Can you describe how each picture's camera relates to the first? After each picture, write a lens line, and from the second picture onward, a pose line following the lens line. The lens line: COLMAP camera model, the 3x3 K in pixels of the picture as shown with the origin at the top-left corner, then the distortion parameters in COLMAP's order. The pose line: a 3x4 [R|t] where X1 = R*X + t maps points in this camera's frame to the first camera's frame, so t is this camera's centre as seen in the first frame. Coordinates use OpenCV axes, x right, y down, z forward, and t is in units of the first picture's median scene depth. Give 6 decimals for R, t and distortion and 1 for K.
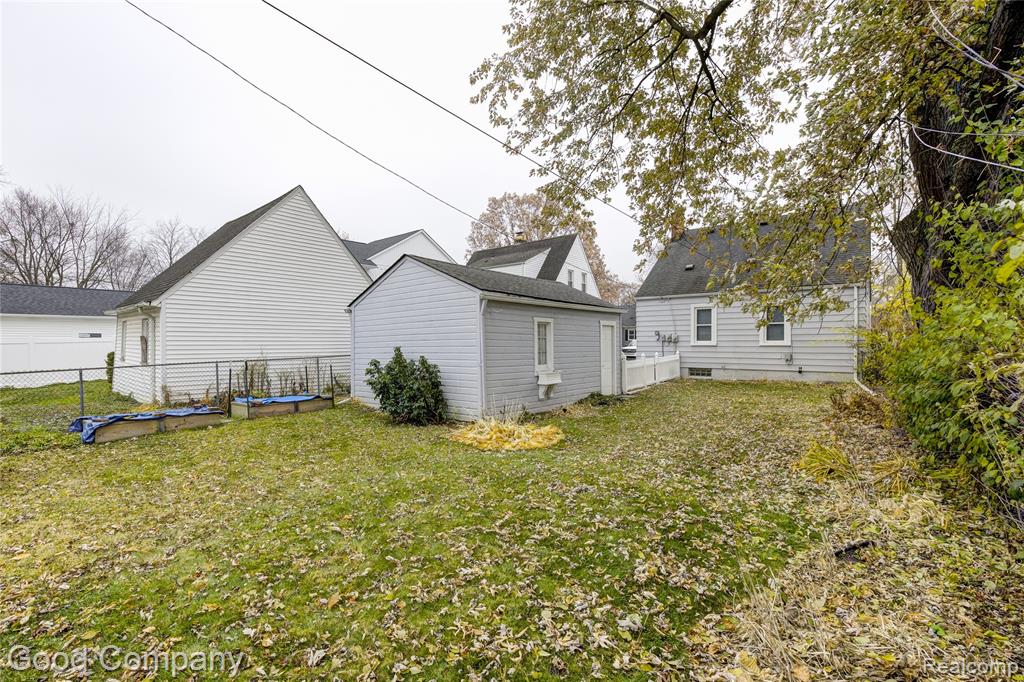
lens RADIAL K [[447.0, 0, 506.4], [0, 447.0, 346.7], [0, 0, 1]] dist [-0.014285, -0.000020]
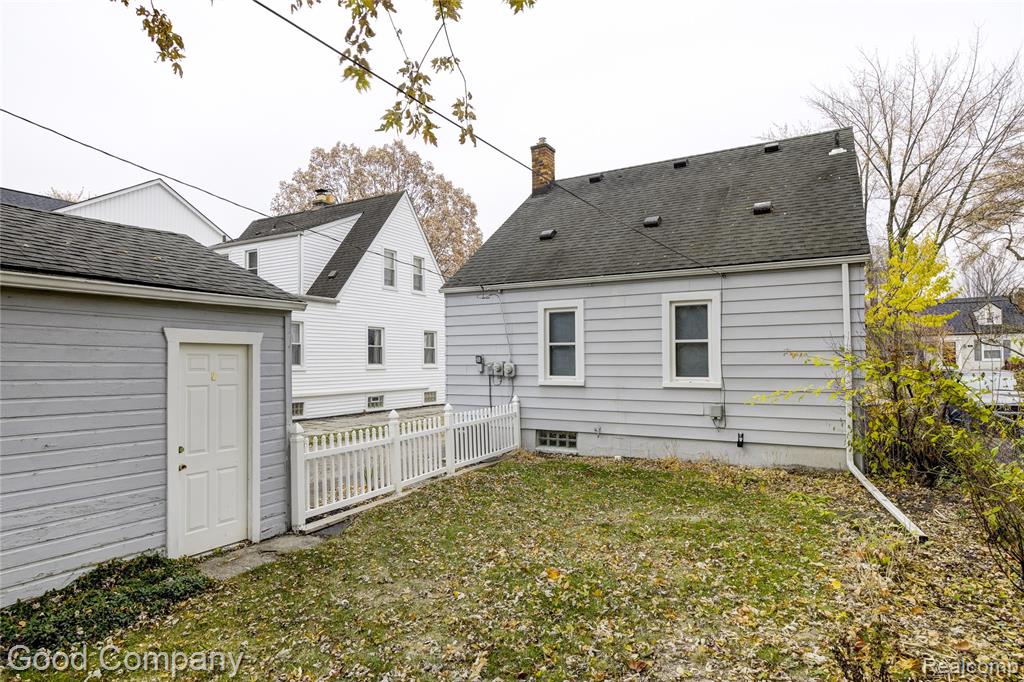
lens RADIAL K [[548.6, 0, 512.9], [0, 548.6, 346.1], [0, 0, 1]] dist [-0.002058, 0.001009]
pose [[0.984809, 0.004823, 0.173577, 0.305176], [0.002395, 0.999142, -0.041352, -0.022931], [-0.173627, 0.041139, 0.983952, 0.440929]]
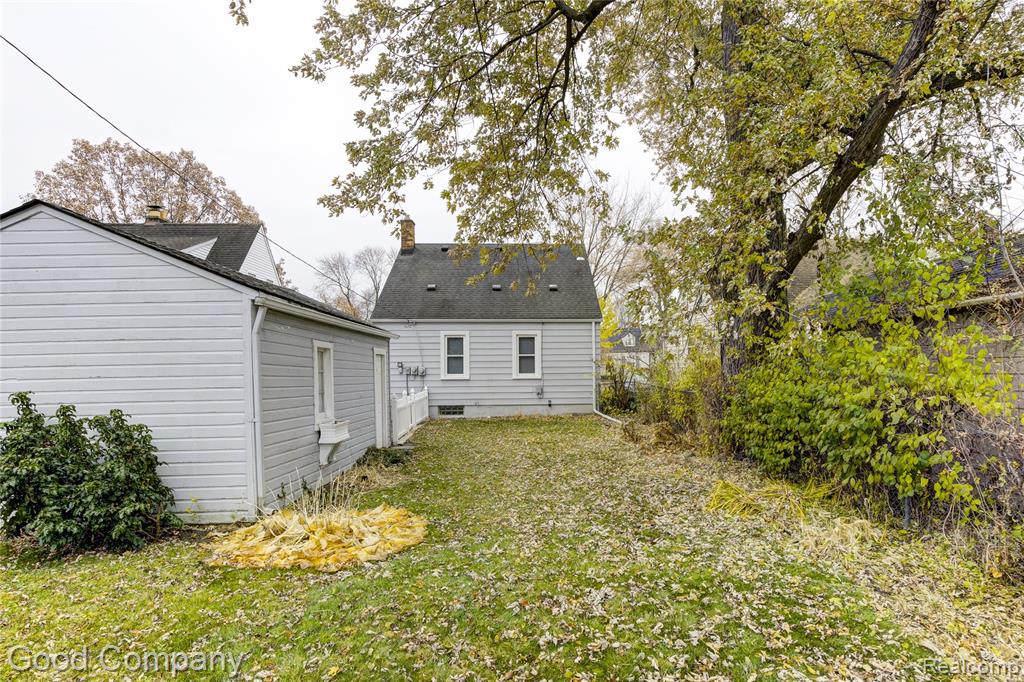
lens RADIAL K [[528.2, 0, 541.4], [0, 528.2, 371.3], [0, 0, 1]] dist [-0.005739, -0.000840]
pose [[0.740326, -0.002650, 0.672243, -0.132089], [0.013582, 0.999847, -0.011015, -0.005309], [-0.672111, 0.017285, 0.740249, 0.138617]]
